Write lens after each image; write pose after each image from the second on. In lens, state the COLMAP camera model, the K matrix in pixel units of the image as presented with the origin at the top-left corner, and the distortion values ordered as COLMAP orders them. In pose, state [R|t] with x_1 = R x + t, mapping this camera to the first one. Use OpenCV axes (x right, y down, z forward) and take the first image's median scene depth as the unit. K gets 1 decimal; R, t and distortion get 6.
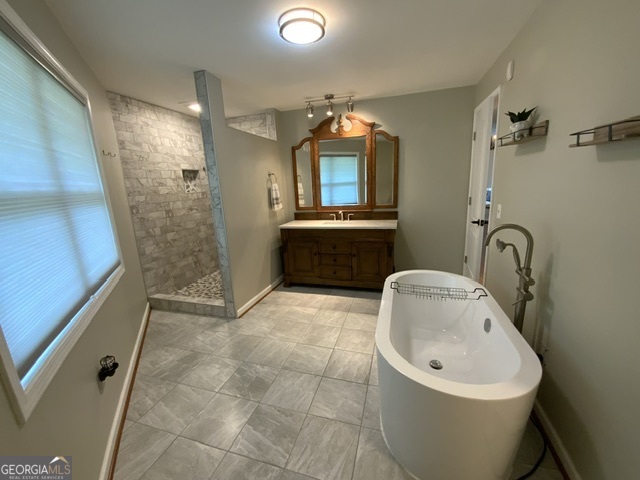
lens RADIAL K [[256.0, 0, 323.5], [0, 256.0, 239.6], [0, 0, 1]] dist [-0.013514, -0.004764]
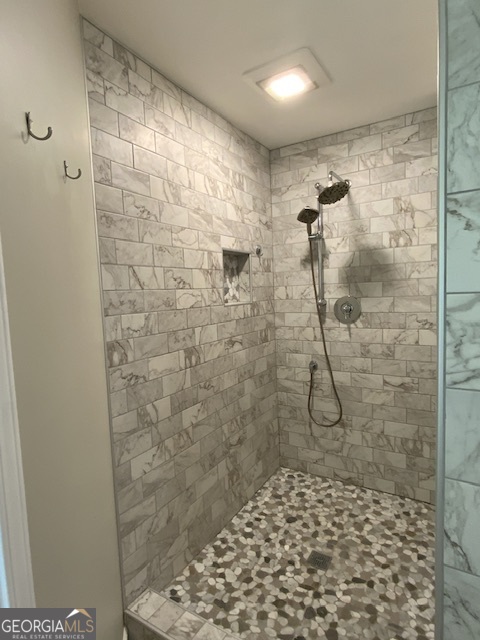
lens RADIAL K [[348.6, 0, 241.3], [0, 348.6, 317.1], [0, 0, 1]] dist [-0.003155, -0.006453]
pose [[0.964469, 0.022768, -0.263214, -0.395905], [-0.056831, 0.990836, -0.122530, -0.103014], [0.258012, 0.133135, 0.956925, 0.504112]]
